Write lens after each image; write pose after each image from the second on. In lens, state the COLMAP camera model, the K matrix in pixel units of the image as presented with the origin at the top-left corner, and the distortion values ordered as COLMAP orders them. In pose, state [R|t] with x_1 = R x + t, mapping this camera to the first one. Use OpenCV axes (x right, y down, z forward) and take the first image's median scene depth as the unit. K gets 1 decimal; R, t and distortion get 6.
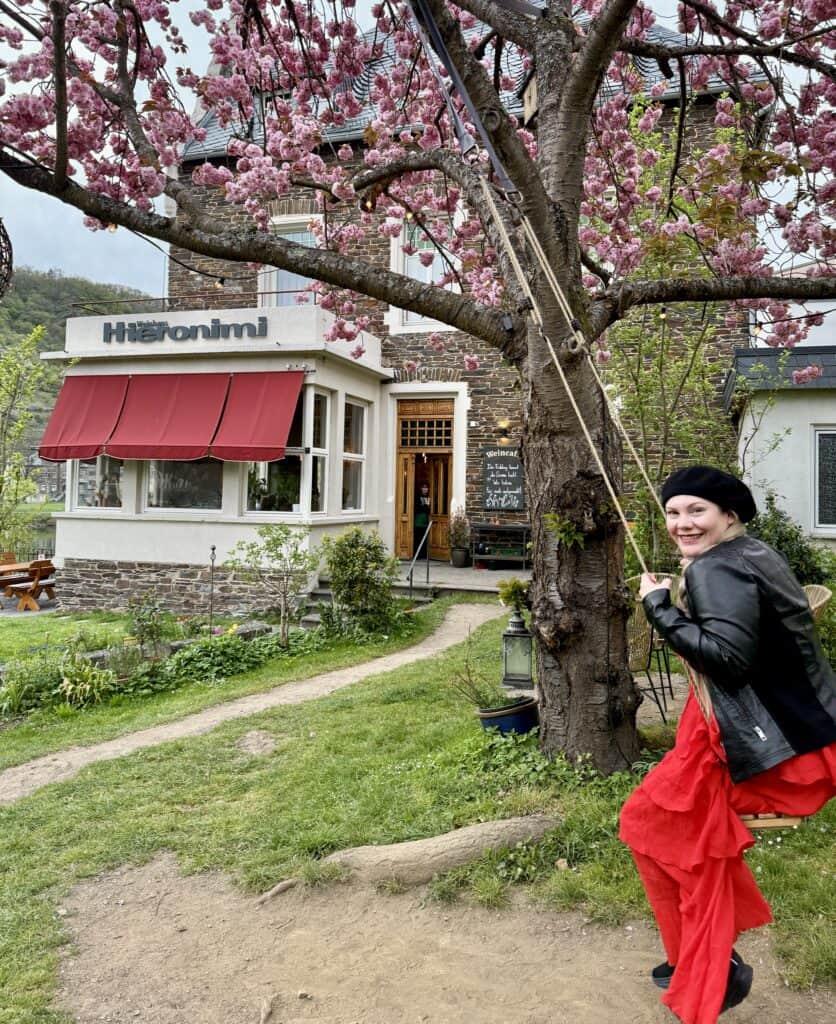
lens RADIAL K [[777.9, 0, 418.0], [0, 777.9, 512.0], [0, 0, 1]] dist [0.295969, -0.001141]
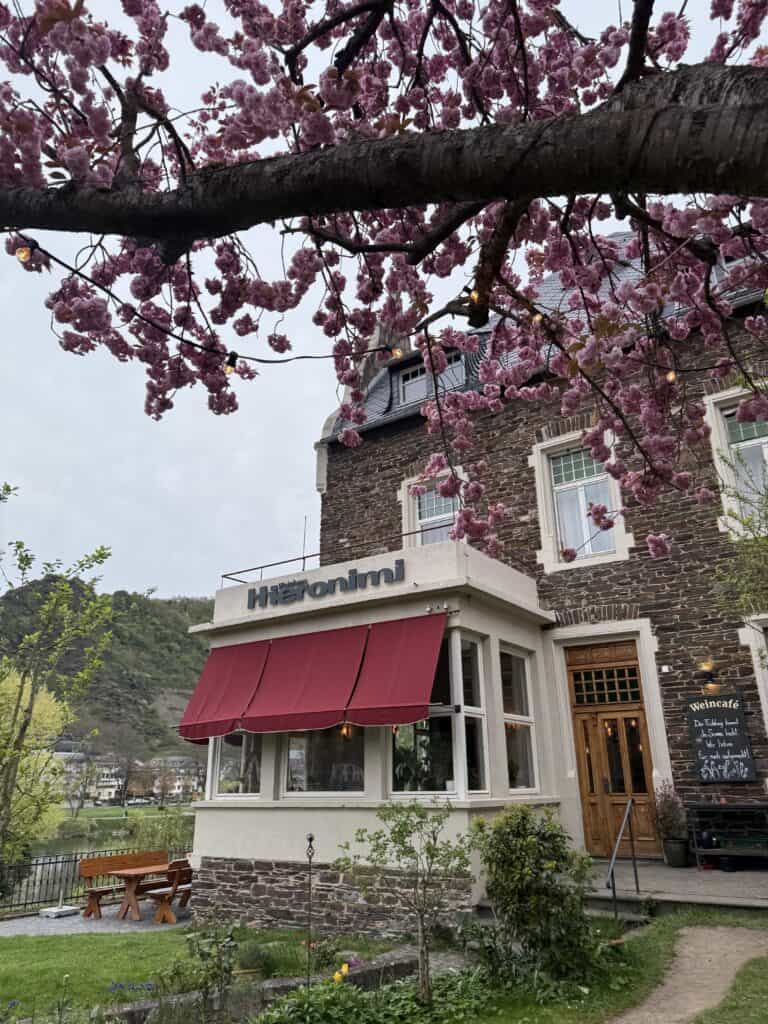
lens RADIAL K [[764.8, 0, 371.6], [0, 764.8, 511.0], [0, 0, 1]] dist [0.124391, -0.179870]
pose [[0.961147, -0.123714, -0.246761, -0.002238], [0.029274, 0.934585, -0.354533, 0.011391], [0.274480, 0.333535, 0.901895, 0.167531]]
